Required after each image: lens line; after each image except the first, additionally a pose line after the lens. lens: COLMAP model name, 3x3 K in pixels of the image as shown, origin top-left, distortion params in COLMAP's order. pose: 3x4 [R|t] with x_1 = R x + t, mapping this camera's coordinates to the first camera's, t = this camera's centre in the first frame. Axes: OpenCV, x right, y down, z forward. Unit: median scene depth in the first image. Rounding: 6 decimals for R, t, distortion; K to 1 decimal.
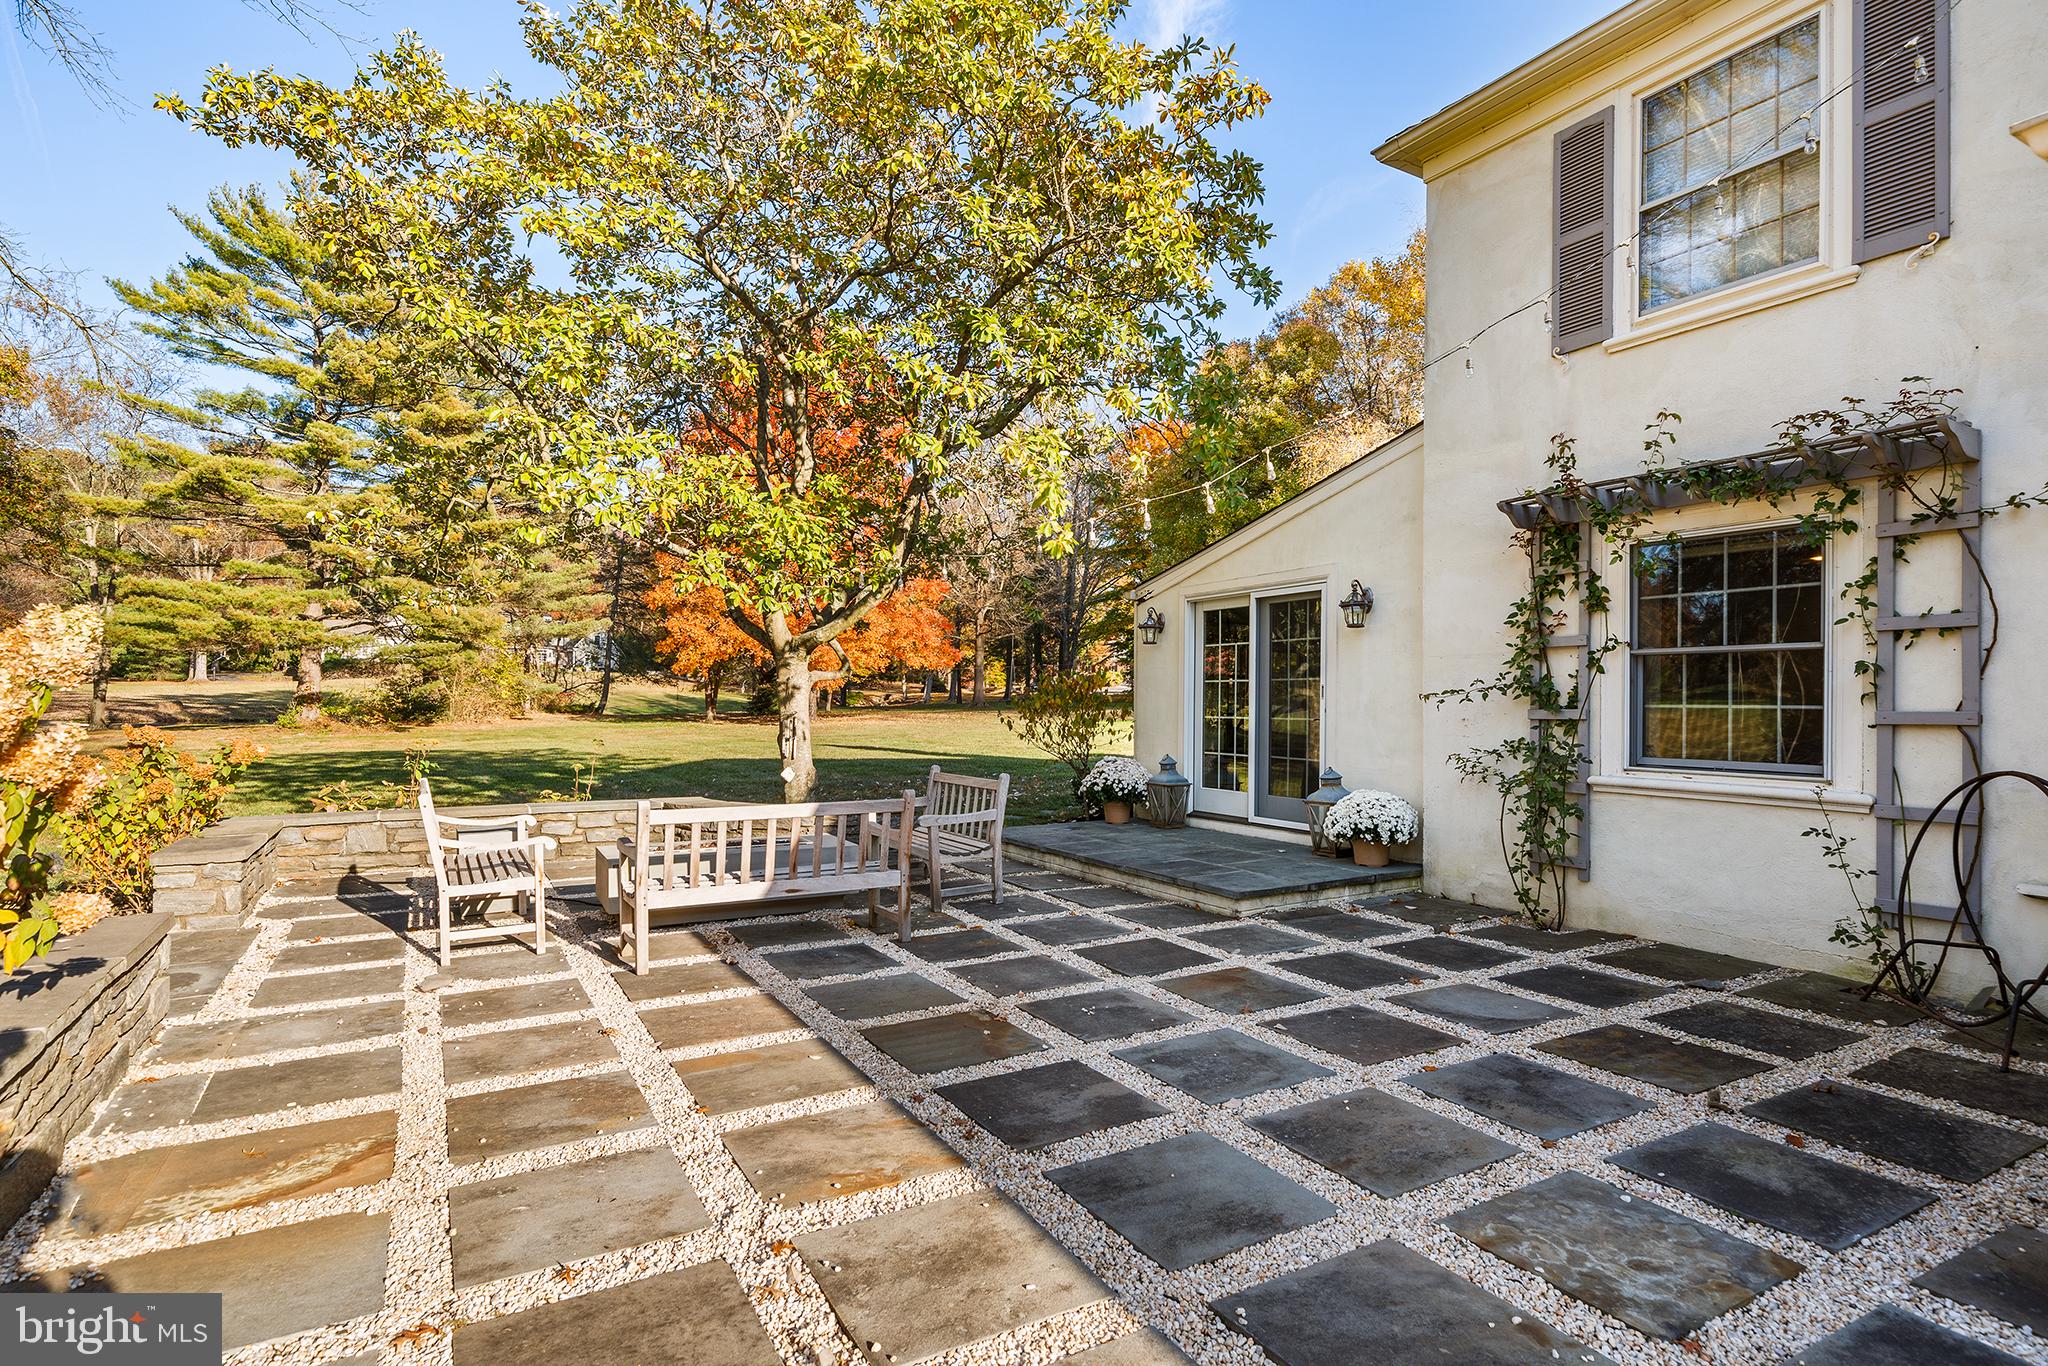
lens RADIAL K [[1023.6, 0, 1024.4], [0, 1023.6, 703.5], [0, 0, 1]] dist [-0.000708, -0.000224]
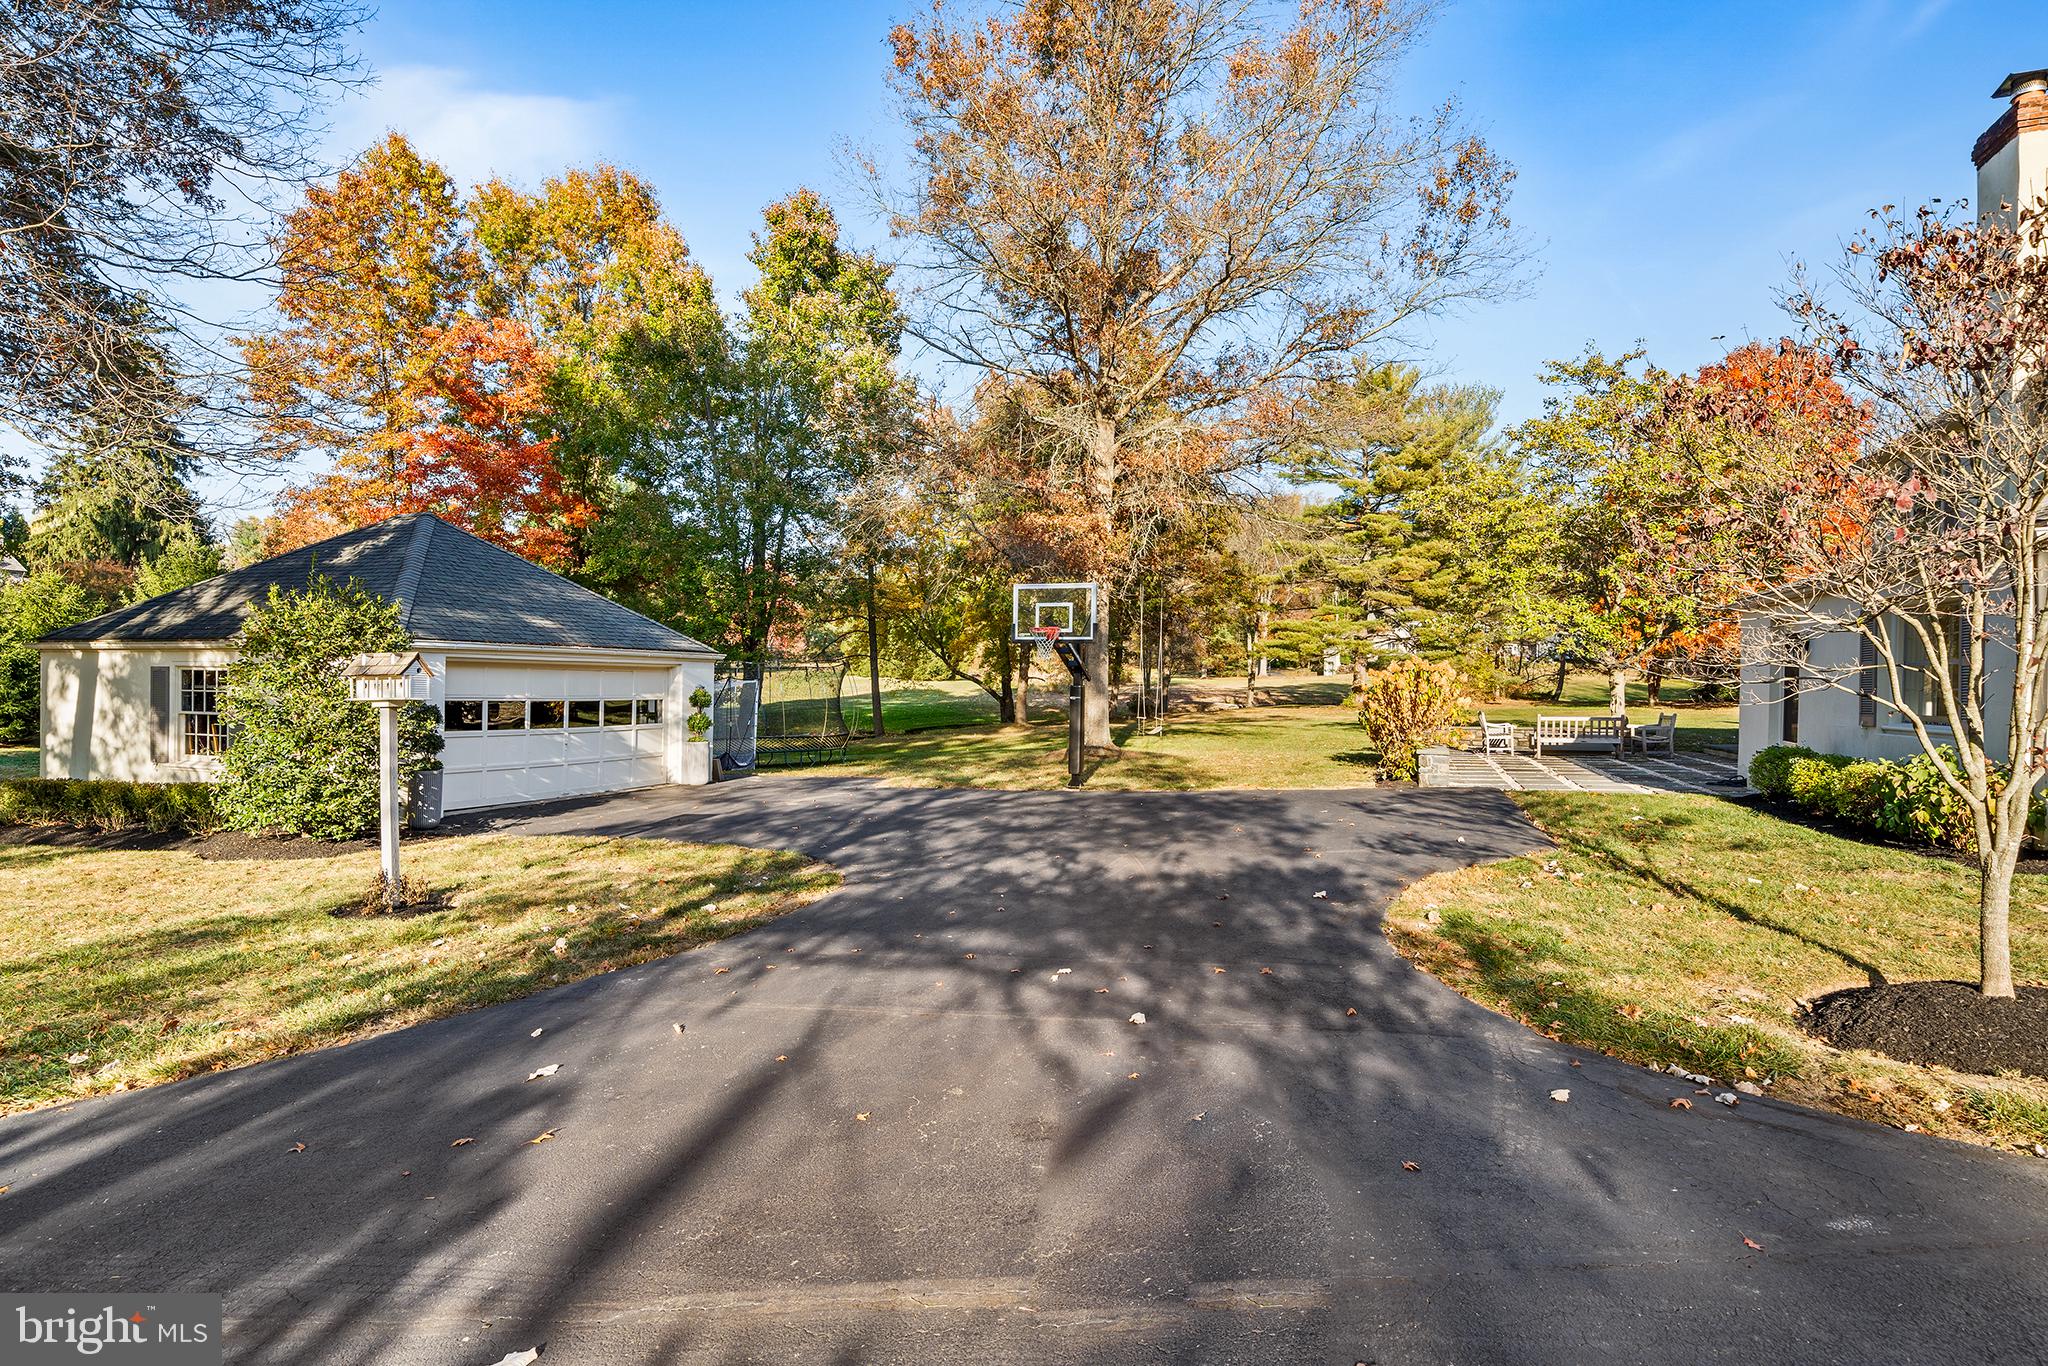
lens RADIAL K [[1023.6, 0, 1025.5], [0, 1023.6, 694.8], [0, 0, 1]] dist [-0.000708, -0.000224]
pose [[0.636747, -0.001445, -0.771072, 0.672827], [0.003374, 0.999994, 0.000912, 0.003427], [0.771065, -0.003182, 0.636748, -1.444675]]
